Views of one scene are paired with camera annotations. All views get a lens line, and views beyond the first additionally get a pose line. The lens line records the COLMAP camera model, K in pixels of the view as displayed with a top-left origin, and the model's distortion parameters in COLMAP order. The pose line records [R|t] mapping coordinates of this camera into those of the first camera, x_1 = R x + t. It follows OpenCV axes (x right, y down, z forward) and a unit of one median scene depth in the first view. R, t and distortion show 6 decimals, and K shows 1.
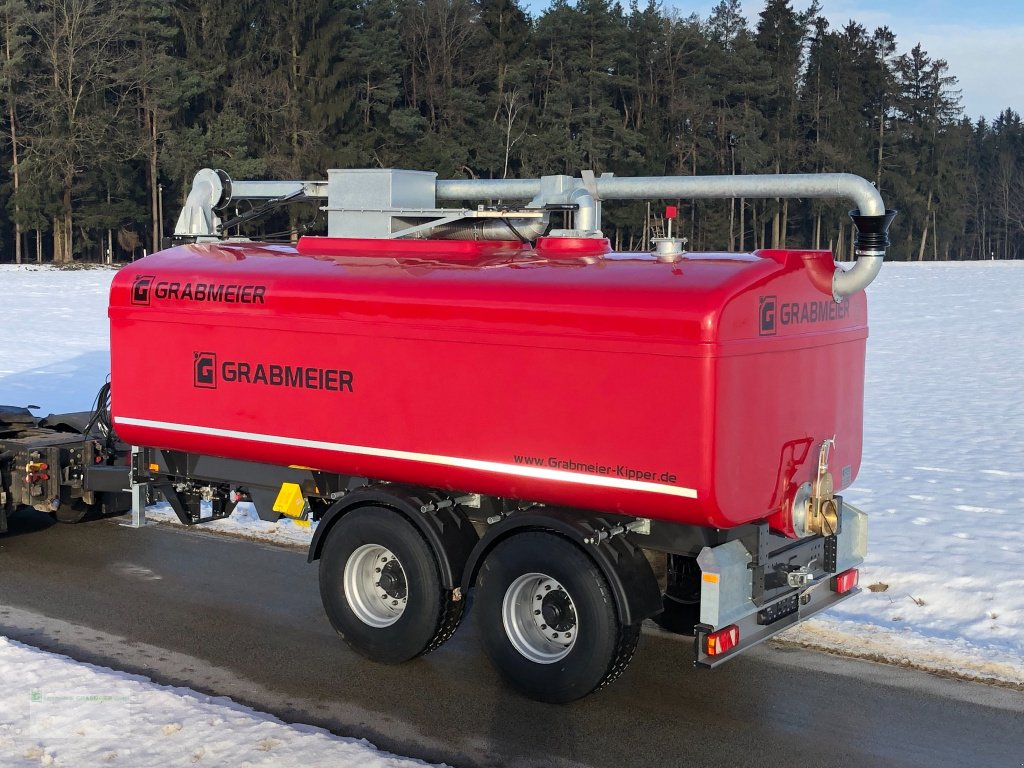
lens RADIAL K [[1428.9, 0, 512.0], [0, 1428.9, 384.0], [0, 0, 1]] dist [0.001734, -0.004409]
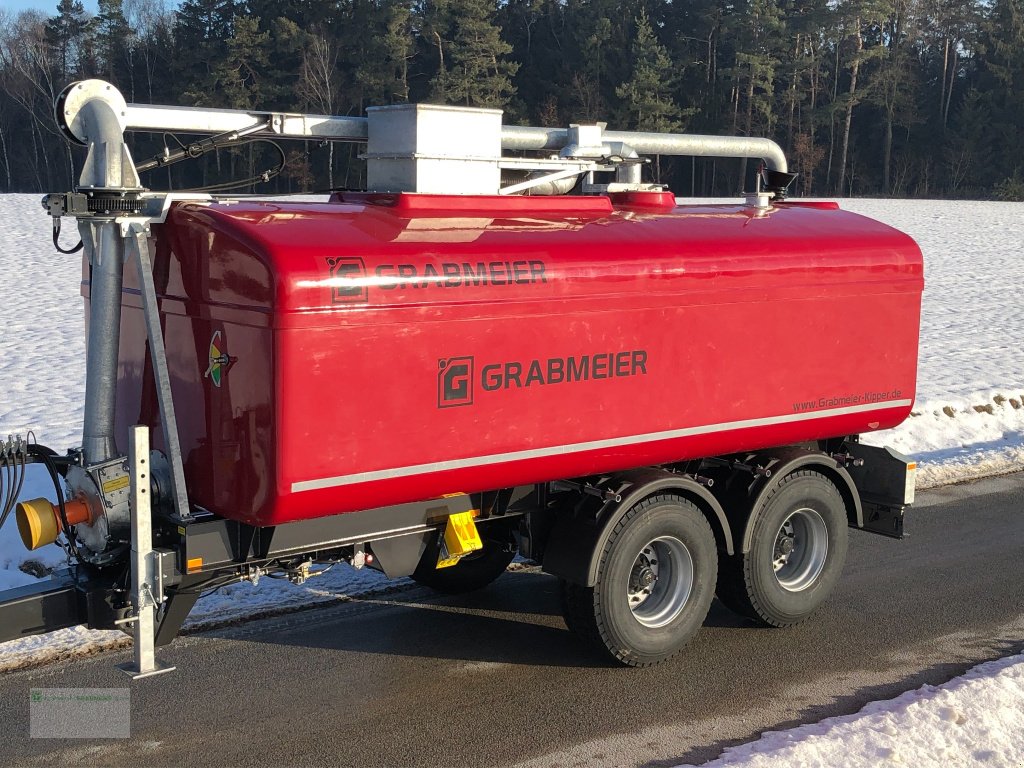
lens RADIAL K [[1311.9, 0, 512.0], [0, 1311.9, 384.0], [0, 0, 1]] dist [0.015500, -0.015621]
pose [[0.309145, -0.153200, 0.938594, -0.861699], [0.083785, 0.987489, 0.133584, -0.098811], [-0.947317, 0.037344, 0.318113, 0.789271]]
